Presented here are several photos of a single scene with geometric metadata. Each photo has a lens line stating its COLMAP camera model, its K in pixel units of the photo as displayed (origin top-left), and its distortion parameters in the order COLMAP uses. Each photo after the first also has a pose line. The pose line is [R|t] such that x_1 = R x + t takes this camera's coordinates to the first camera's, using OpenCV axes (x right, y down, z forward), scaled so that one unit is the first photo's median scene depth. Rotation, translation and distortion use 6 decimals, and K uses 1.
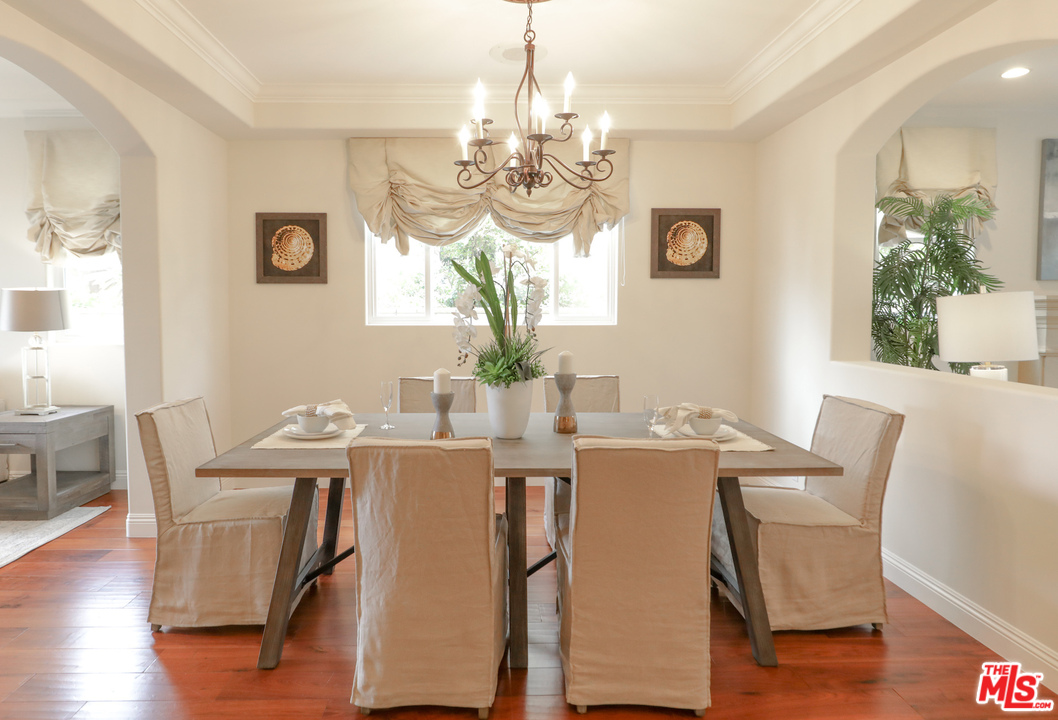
lens RADIAL K [[607.8, 0, 498.8], [0, 607.8, 331.4], [0, 0, 1]] dist [-0.007920, 0.000685]
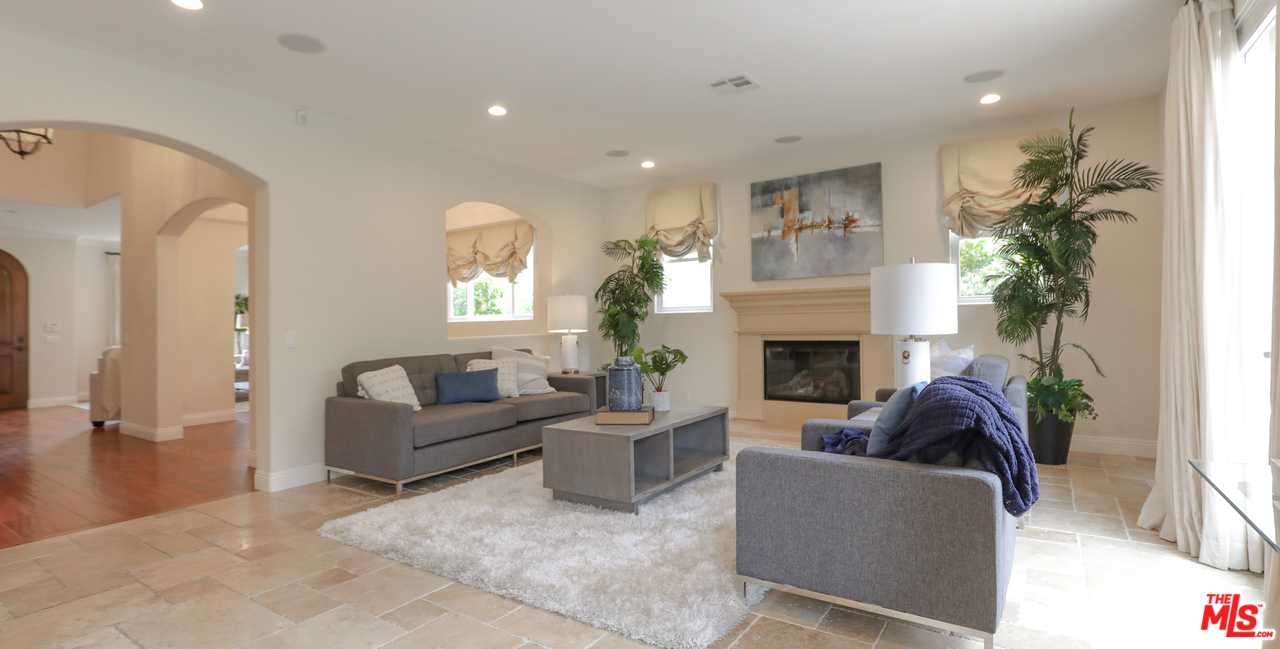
lens RADIAL K [[622.9, 0, 609.2], [0, 622.9, 302.7], [0, 0, 1]] dist [-0.015471, 0.000421]
pose [[0.803364, -0.037024, -0.594336, 1.572731], [-0.008279, 0.997274, -0.073316, 0.079660], [0.595431, 0.063820, 0.800868, -0.405031]]
